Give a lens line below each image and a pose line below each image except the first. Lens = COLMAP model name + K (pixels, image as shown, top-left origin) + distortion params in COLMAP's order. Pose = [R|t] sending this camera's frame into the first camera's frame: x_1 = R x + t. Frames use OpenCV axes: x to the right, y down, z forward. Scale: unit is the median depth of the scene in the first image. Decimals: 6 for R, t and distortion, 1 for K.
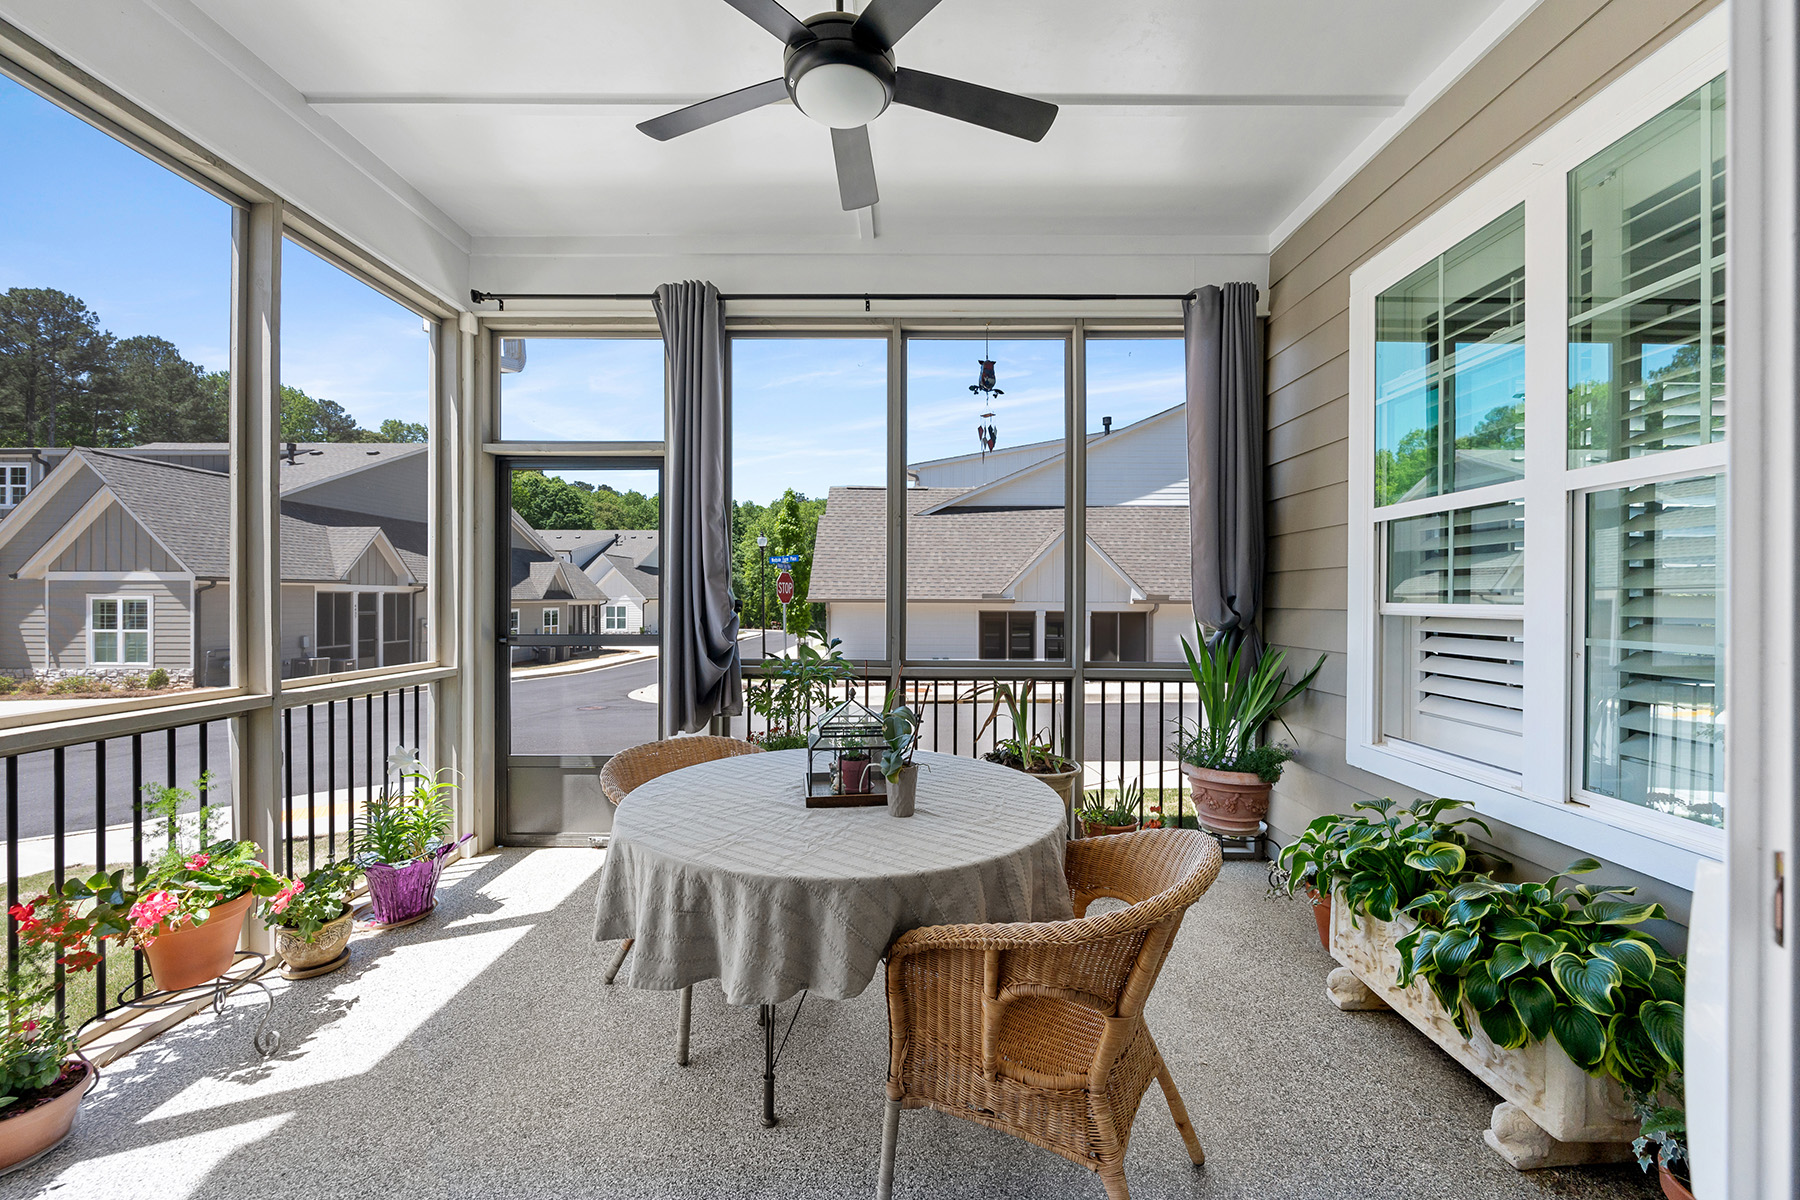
lens RADIAL K [[737.6, 0, 907.8], [0, 737.6, 601.8], [0, 0, 1]] dist [-0.001401, -0.000086]
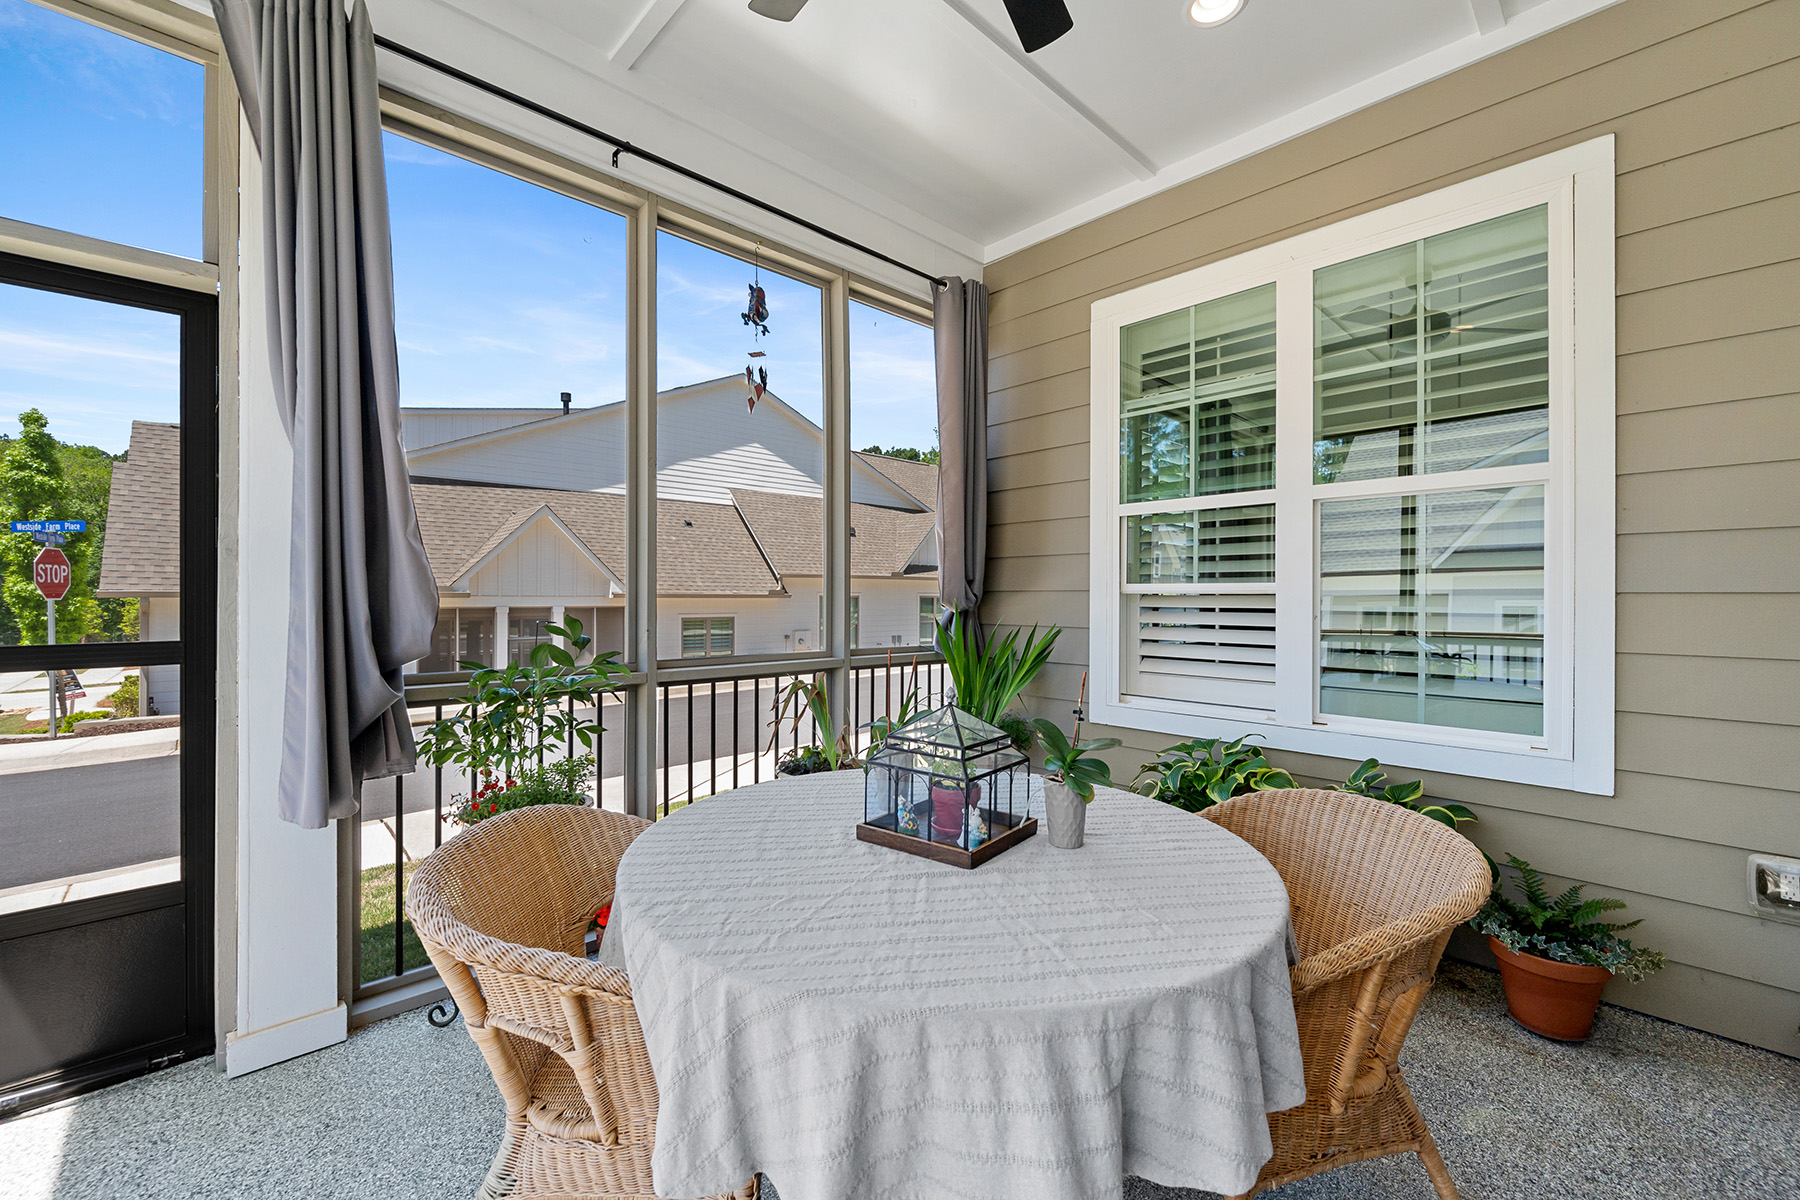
lens RADIAL K [[737.6, 0, 903.4], [0, 737.6, 598.9], [0, 0, 1]] dist [-0.001401, -0.000086]
pose [[0.715920, -0.004000, 0.698170, -0.365564], [0.004147, 0.999990, 0.001477, 0.018533], [-0.698170, 0.001838, 0.715930, 0.317992]]
